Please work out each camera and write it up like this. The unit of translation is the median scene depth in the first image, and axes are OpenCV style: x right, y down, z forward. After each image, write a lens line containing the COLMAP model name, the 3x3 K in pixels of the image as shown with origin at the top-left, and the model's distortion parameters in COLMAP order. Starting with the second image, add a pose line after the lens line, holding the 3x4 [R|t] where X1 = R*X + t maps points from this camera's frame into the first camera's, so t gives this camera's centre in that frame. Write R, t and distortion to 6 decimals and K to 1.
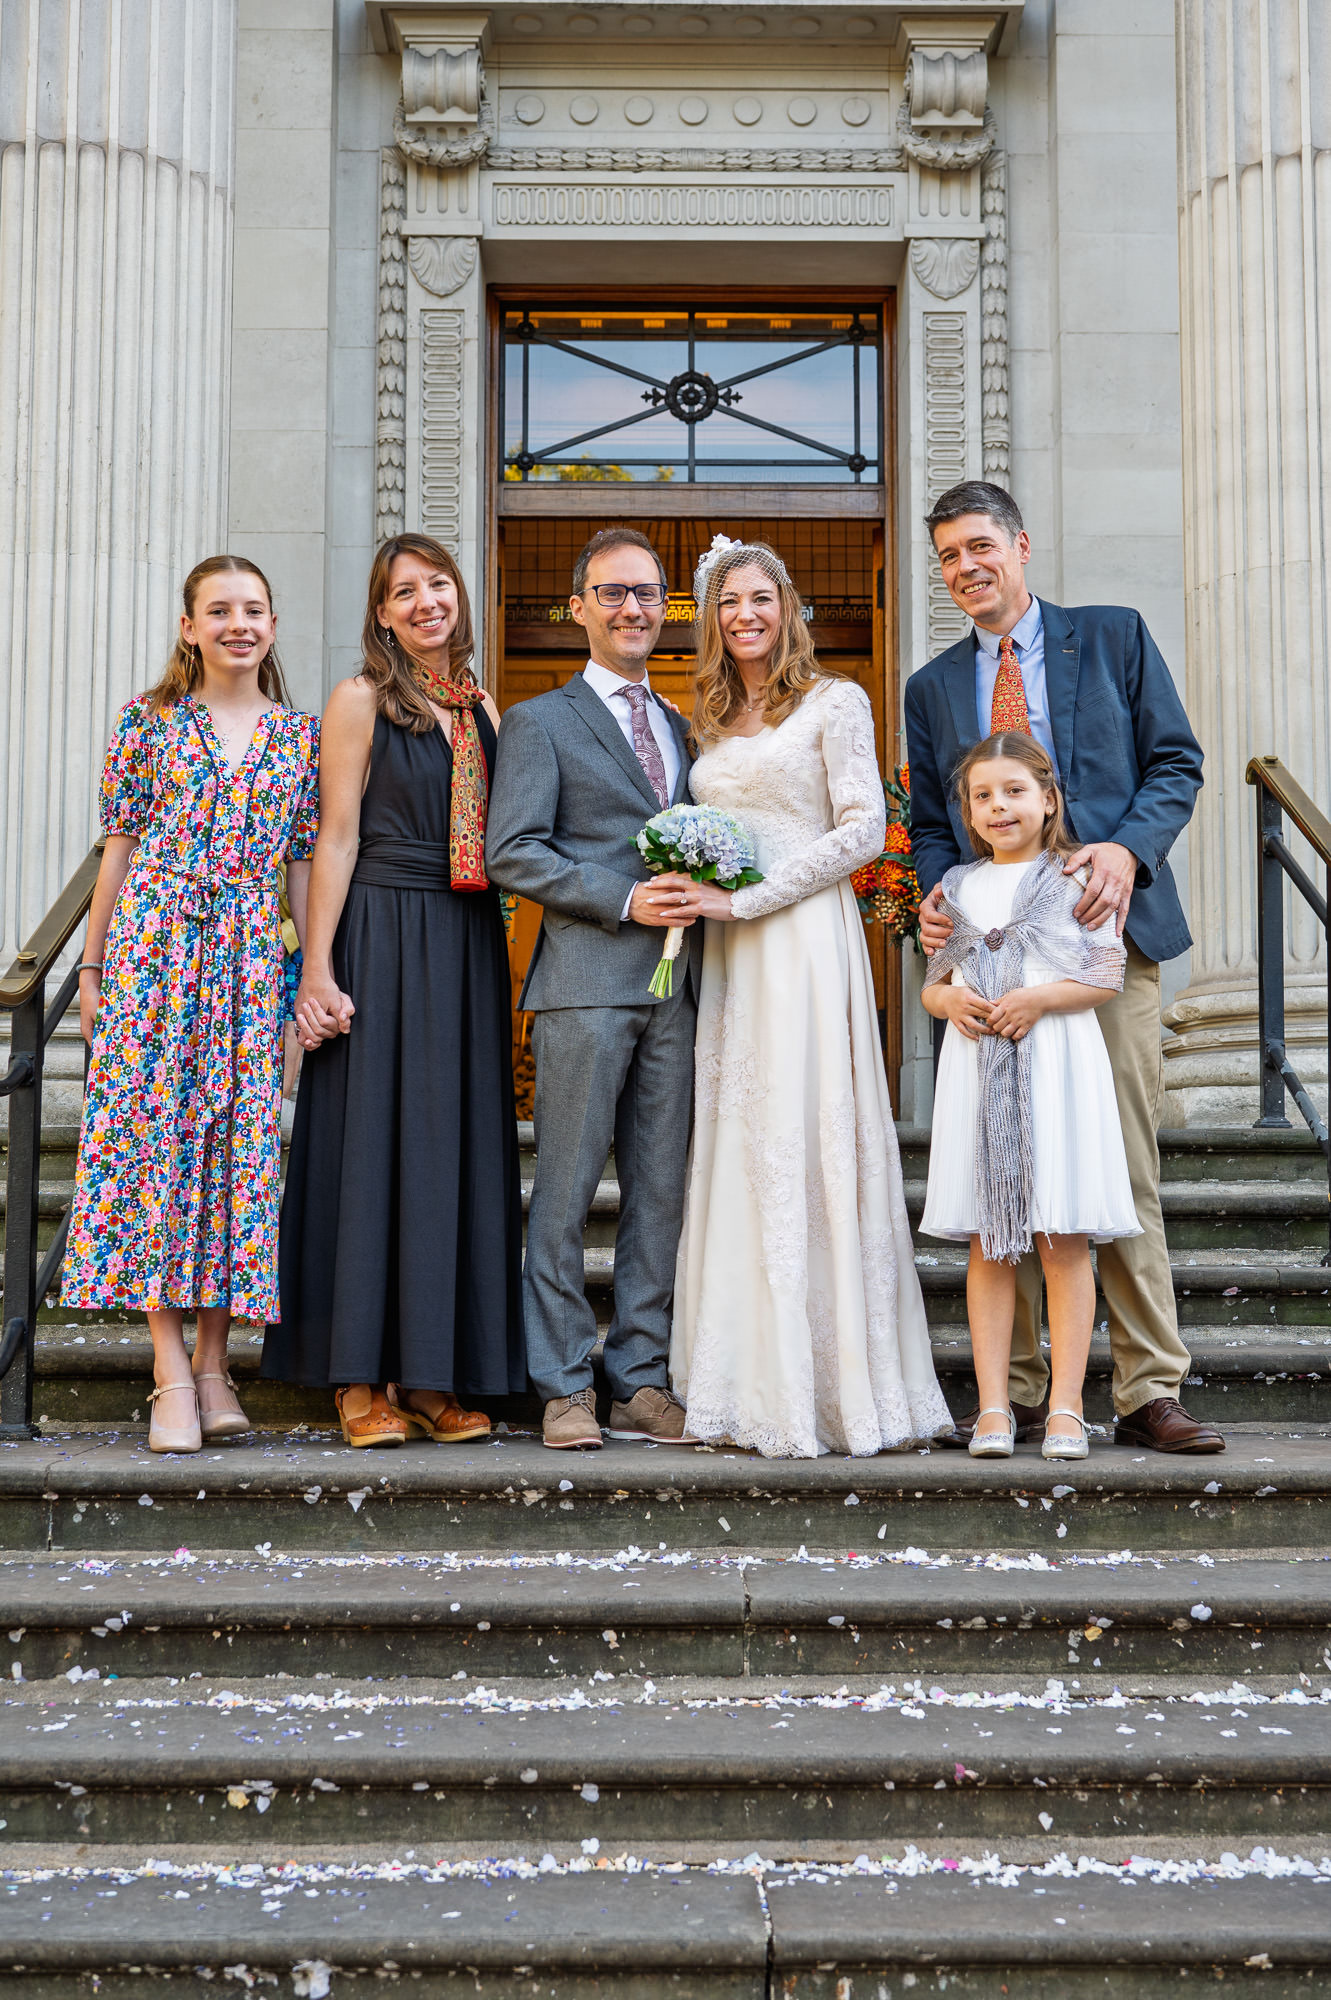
lens RADIAL K [[2553.8, 0, 675.2], [0, 2553.8, 1002.1], [0, 0, 1]] dist [-0.006753, 0.000000]
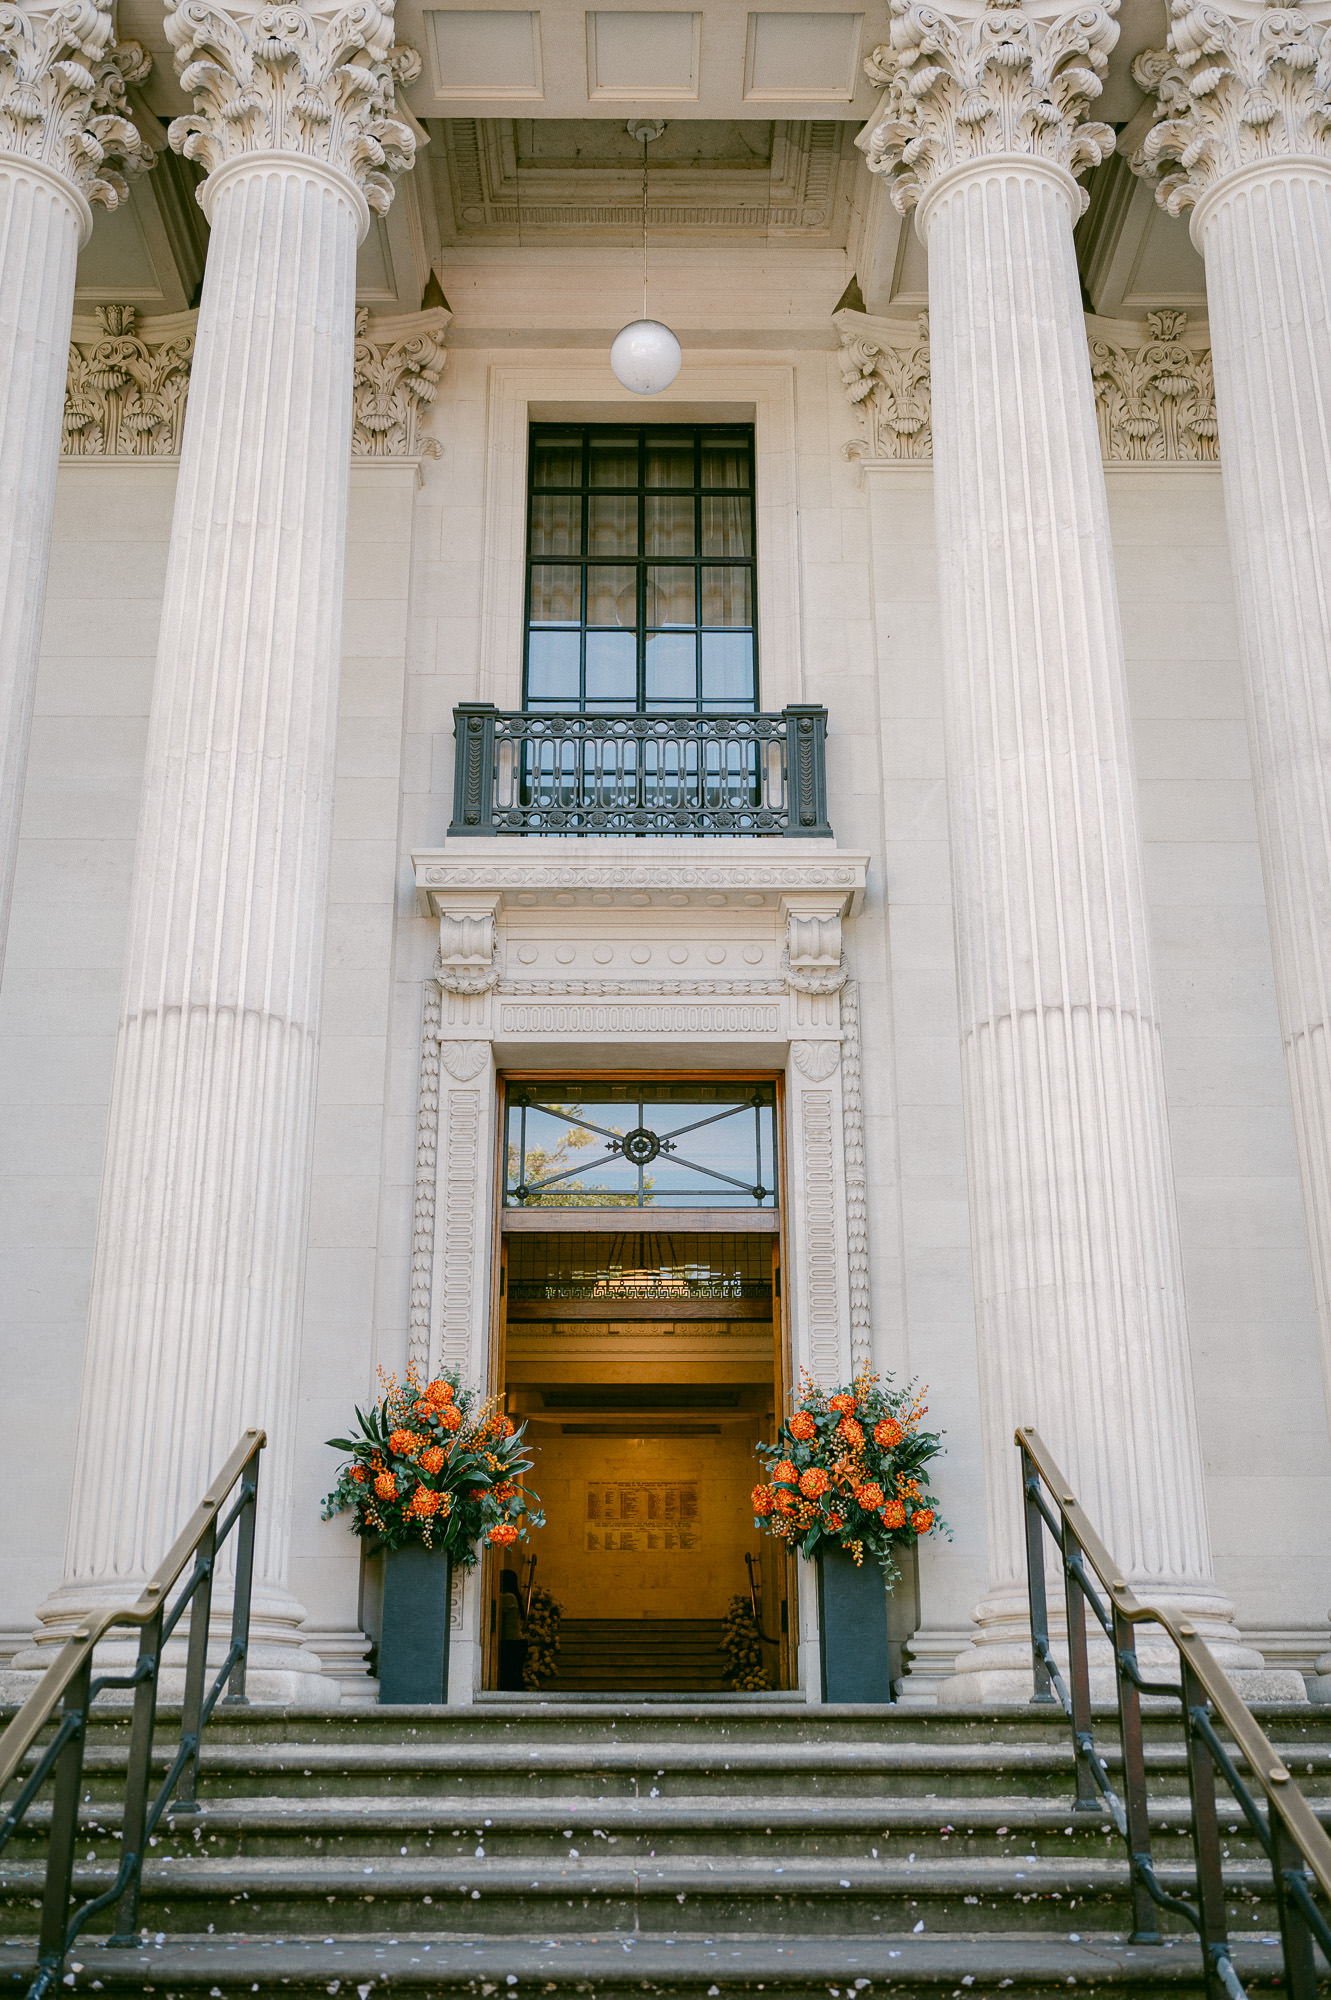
lens RADIAL K [[2060.1, 0, 657.4], [0, 2060.1, 982.2], [0, 0, 1]] dist [-0.007528, 0.000000]
pose [[0.999977, -0.004464, -0.005018, 0.030609], [0.002935, 0.962493, -0.271292, -0.022684], [0.006040, 0.271272, 0.962484, -0.166082]]
